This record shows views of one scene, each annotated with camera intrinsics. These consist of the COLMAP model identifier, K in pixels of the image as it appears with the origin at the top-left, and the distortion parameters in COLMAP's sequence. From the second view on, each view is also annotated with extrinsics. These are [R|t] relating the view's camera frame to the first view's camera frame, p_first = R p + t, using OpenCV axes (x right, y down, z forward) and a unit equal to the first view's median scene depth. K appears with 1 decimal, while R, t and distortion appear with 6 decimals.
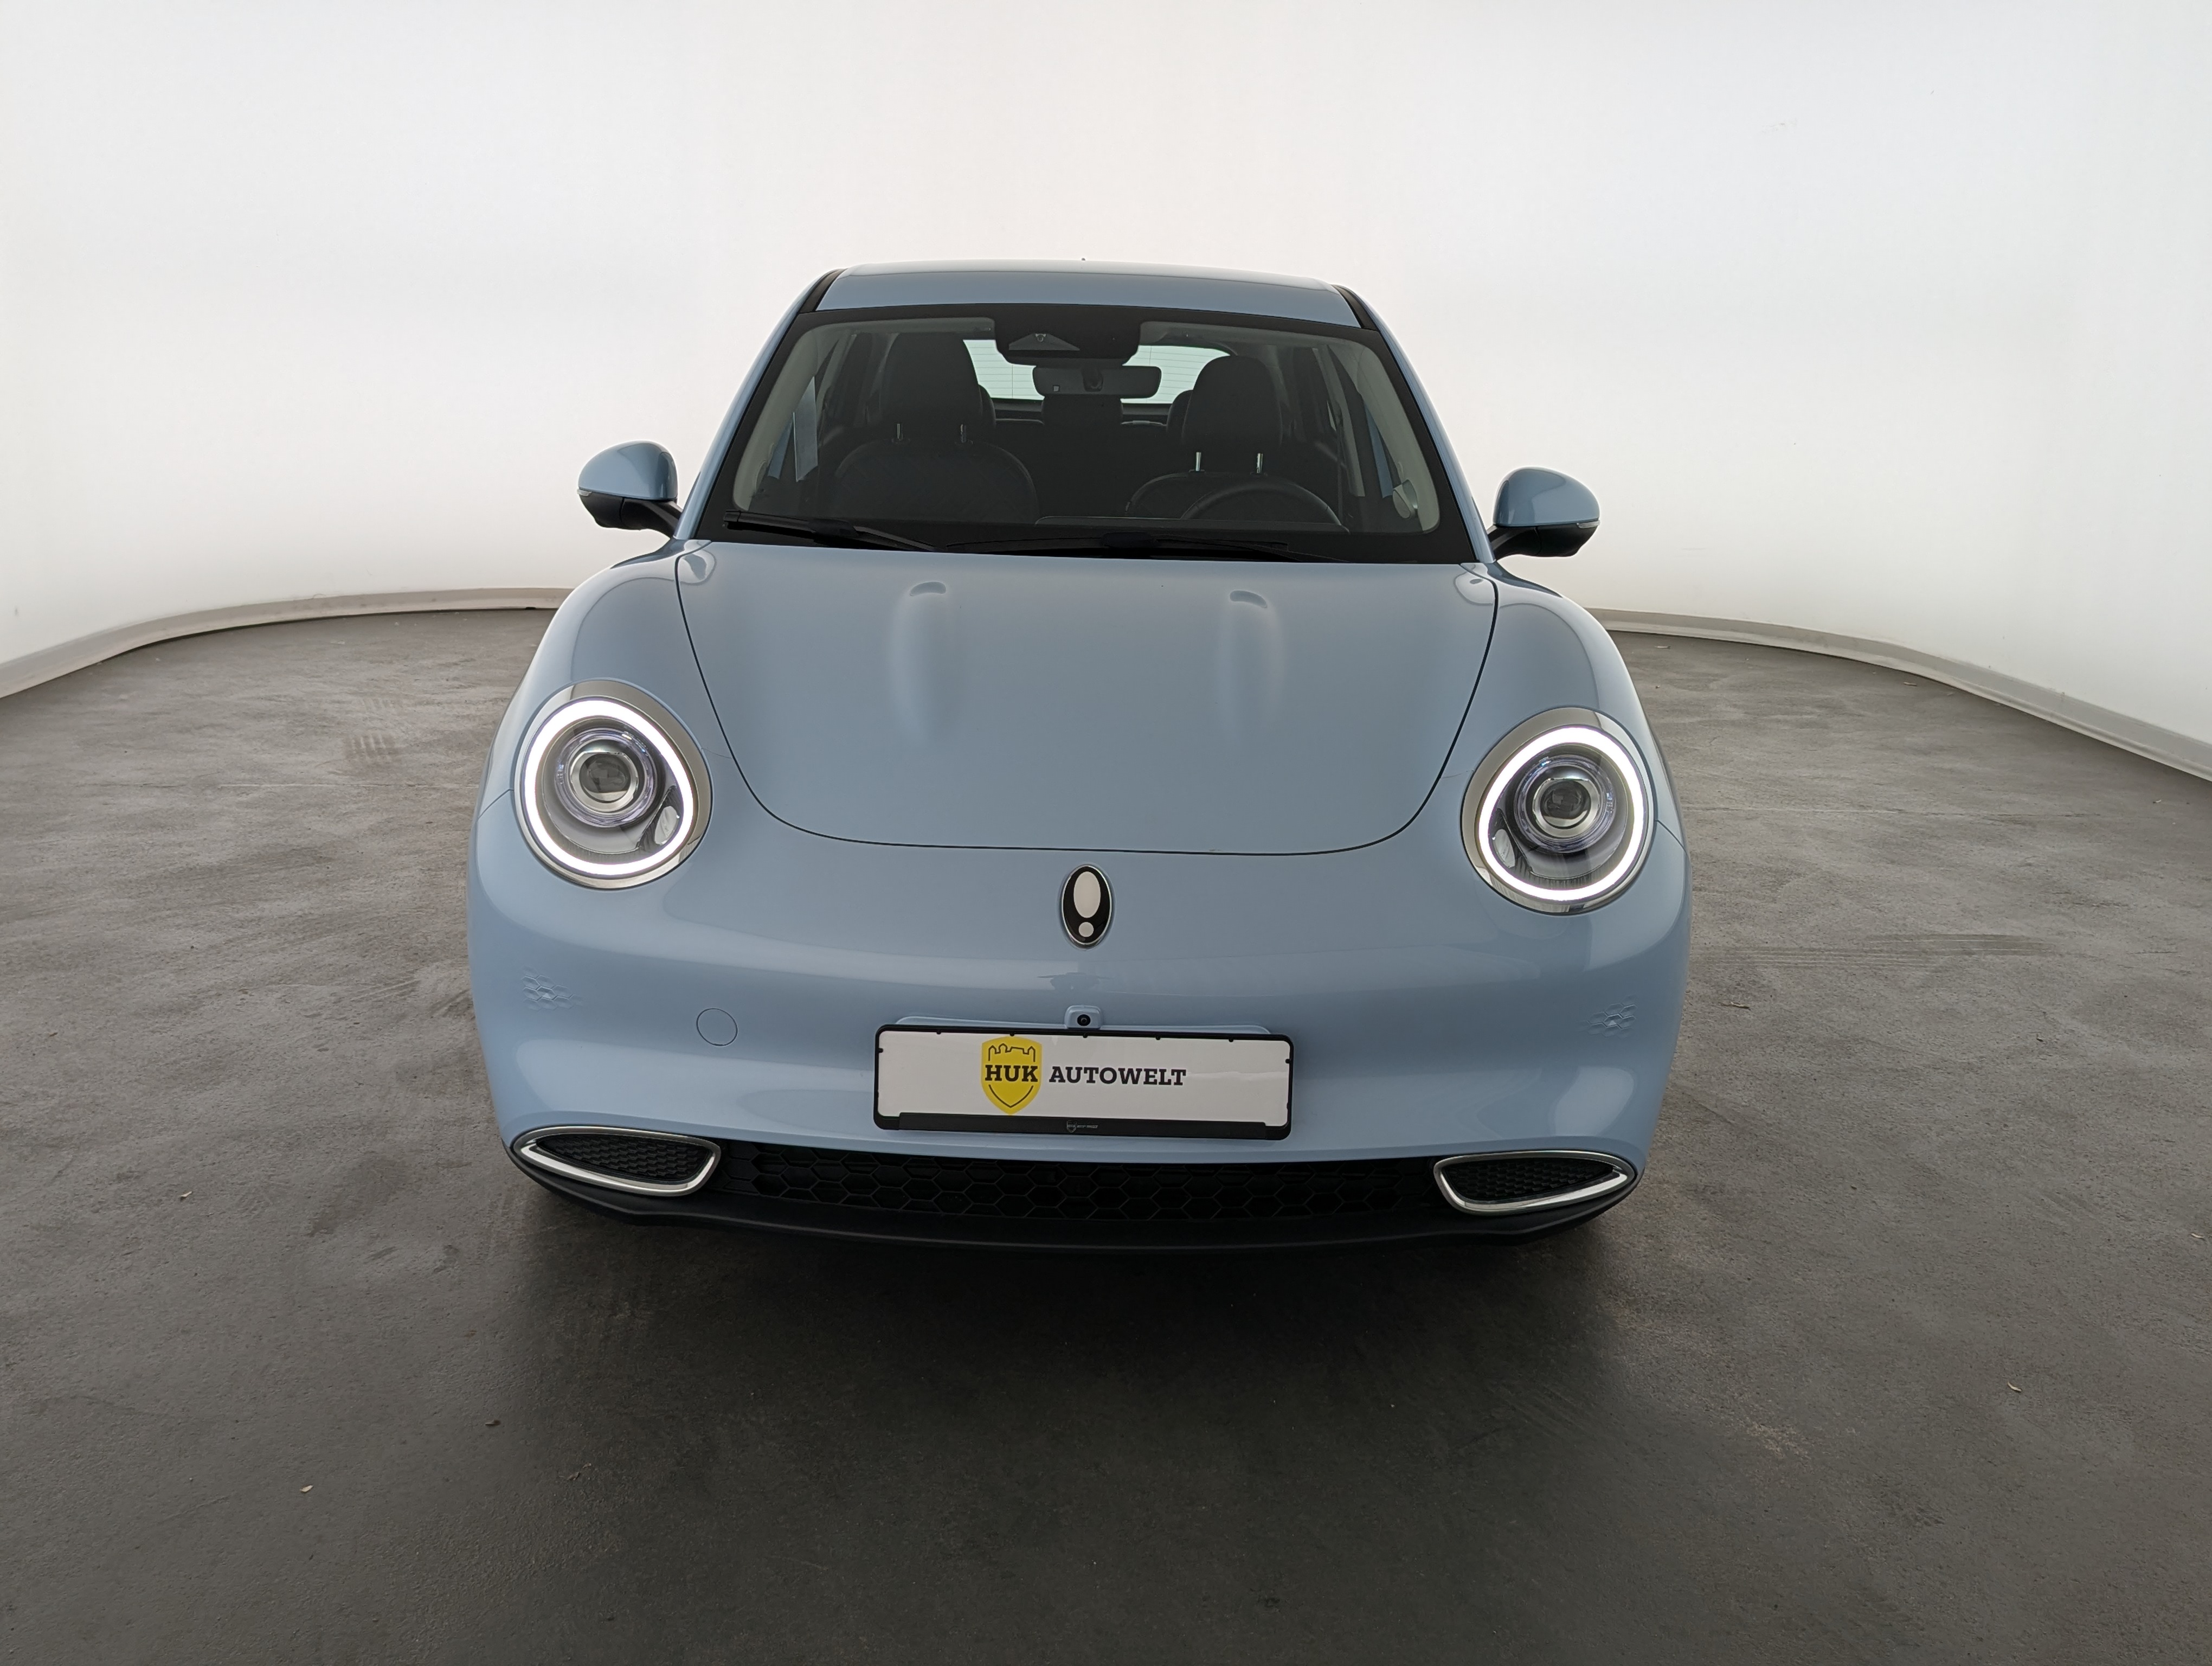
lens RADIAL K [[2011.4, 0, 1271.0], [0, 2011.4, 839.7], [0, 0, 1]] dist [0.164040, -0.440396]
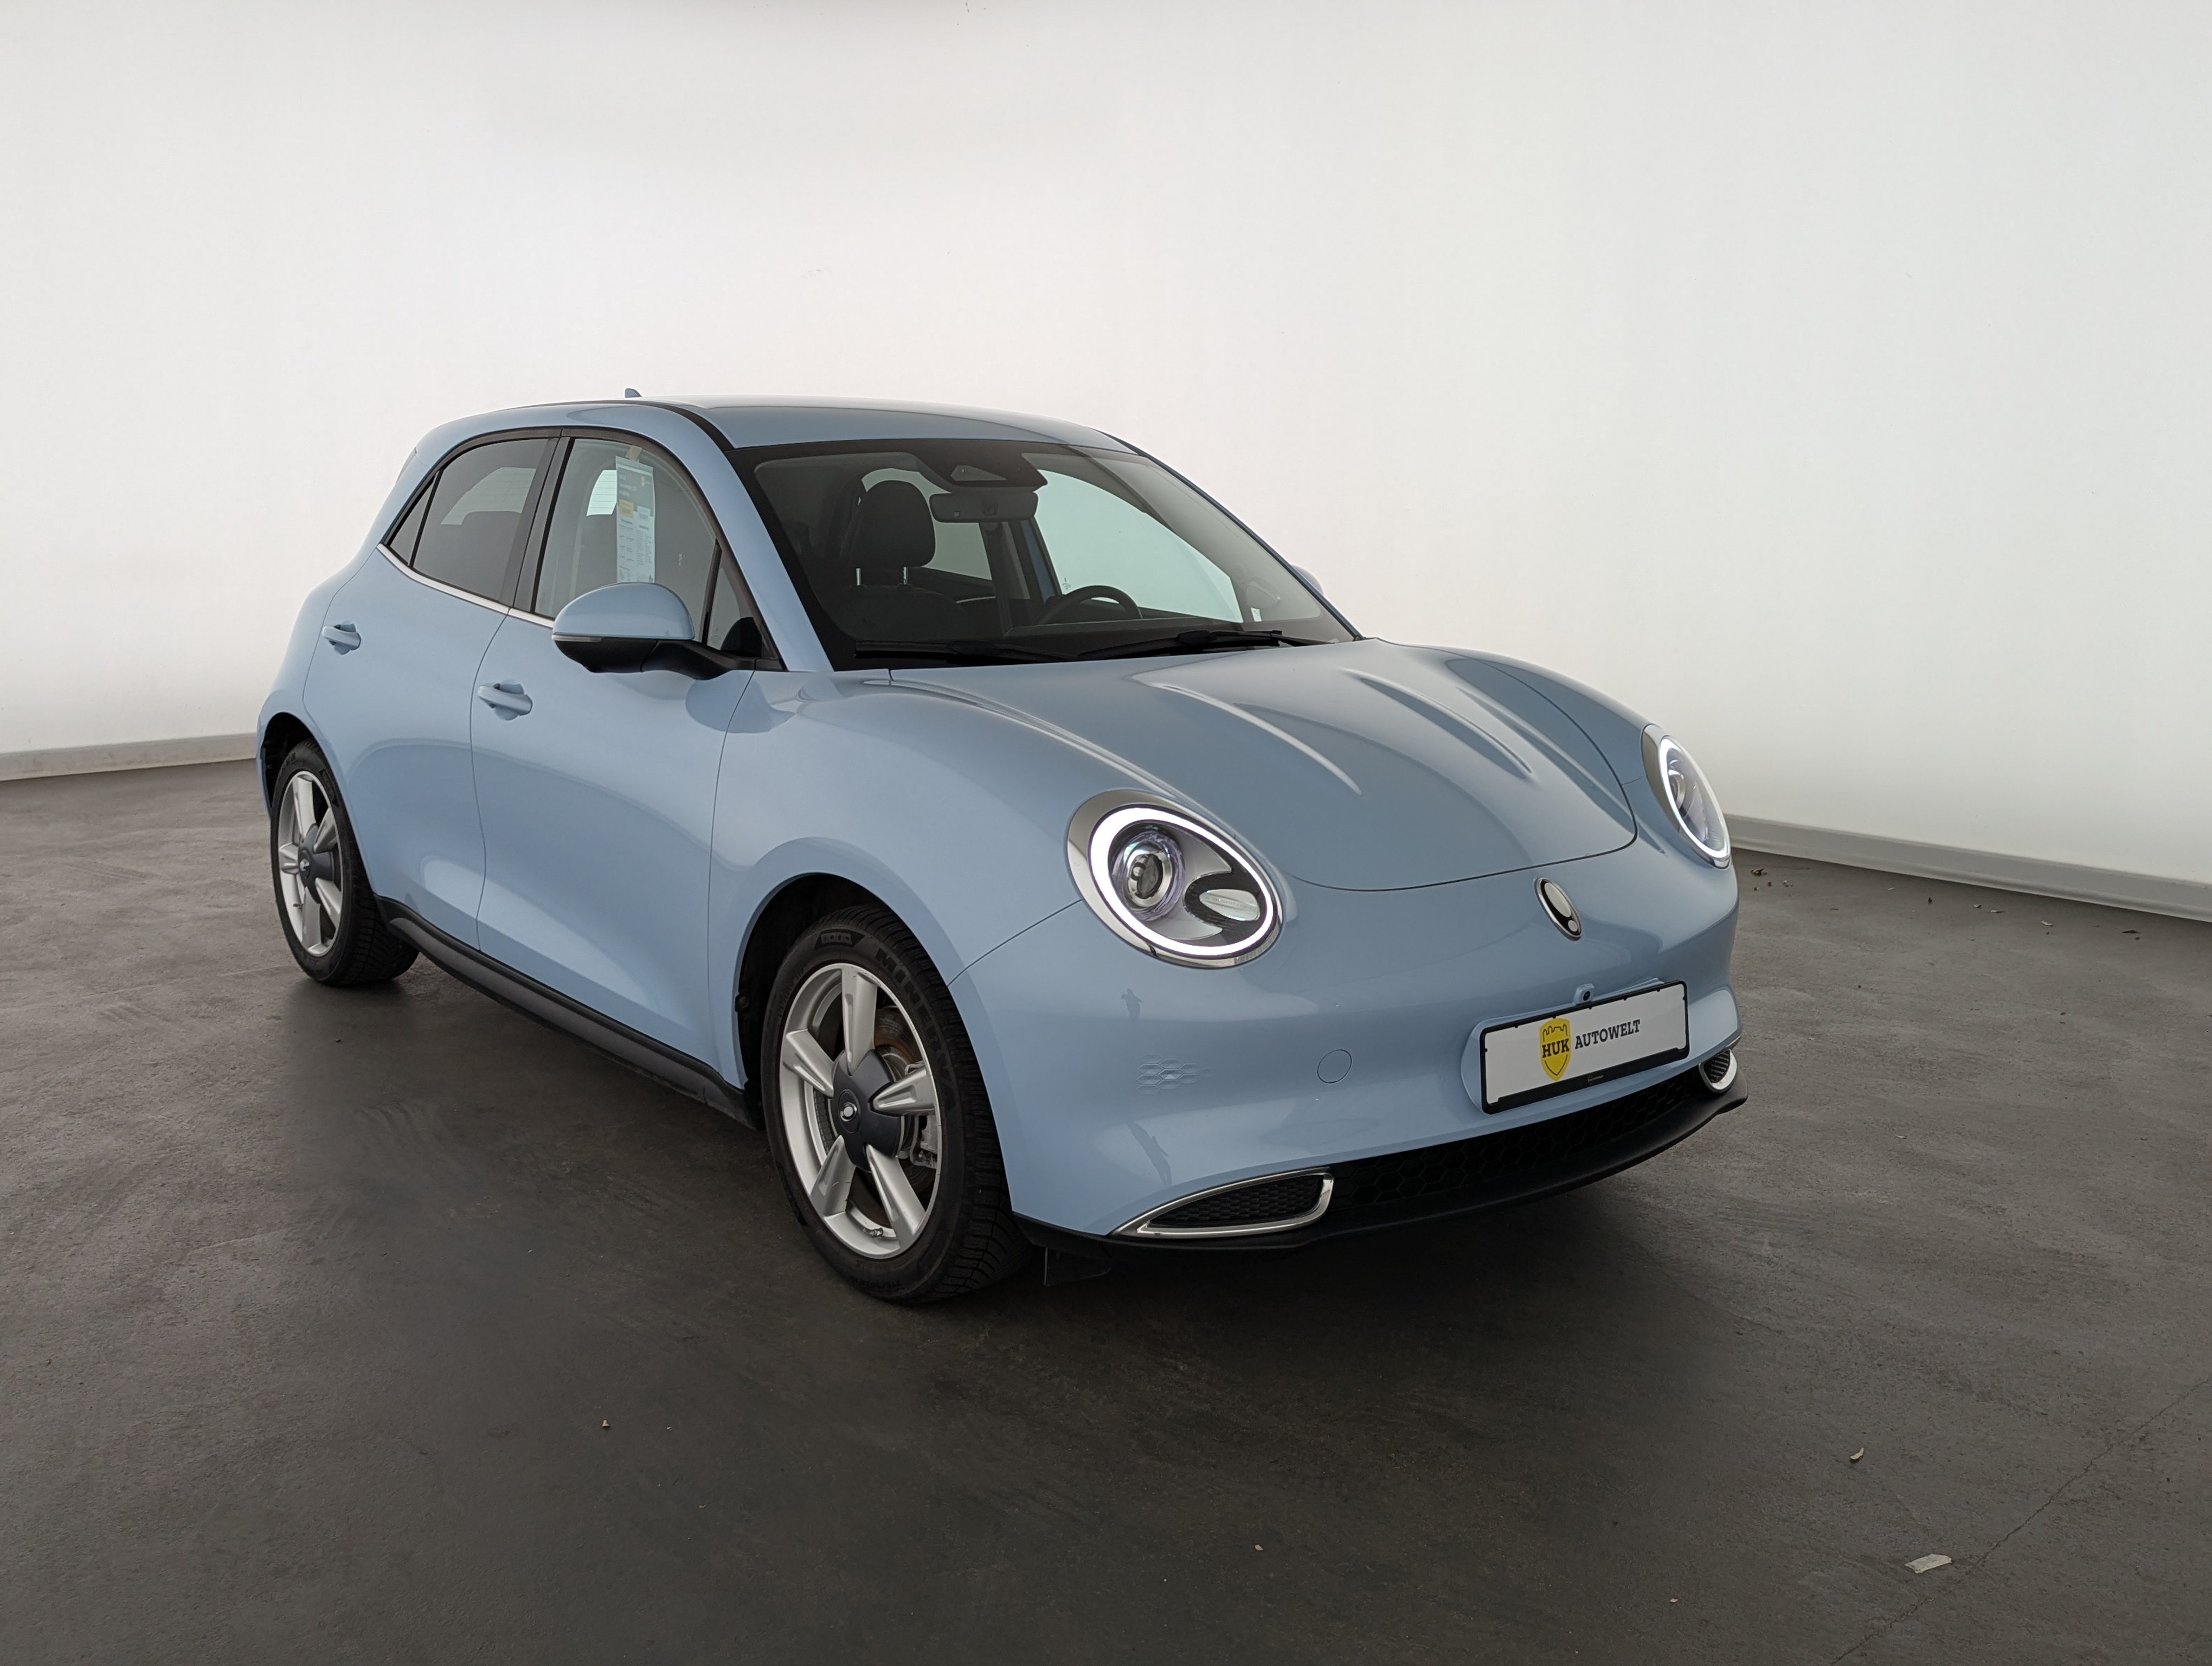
lens RADIAL K [[1957.7, 0, 1106.0], [0, 1957.7, 833.0], [0, 0, 1]] dist [0.039647, -0.010291]
pose [[0.777201, -0.130533, 0.615565, -1.076471], [0.160083, 0.987077, 0.007196, -0.069738], [-0.608550, 0.092948, 0.788053, 0.195385]]
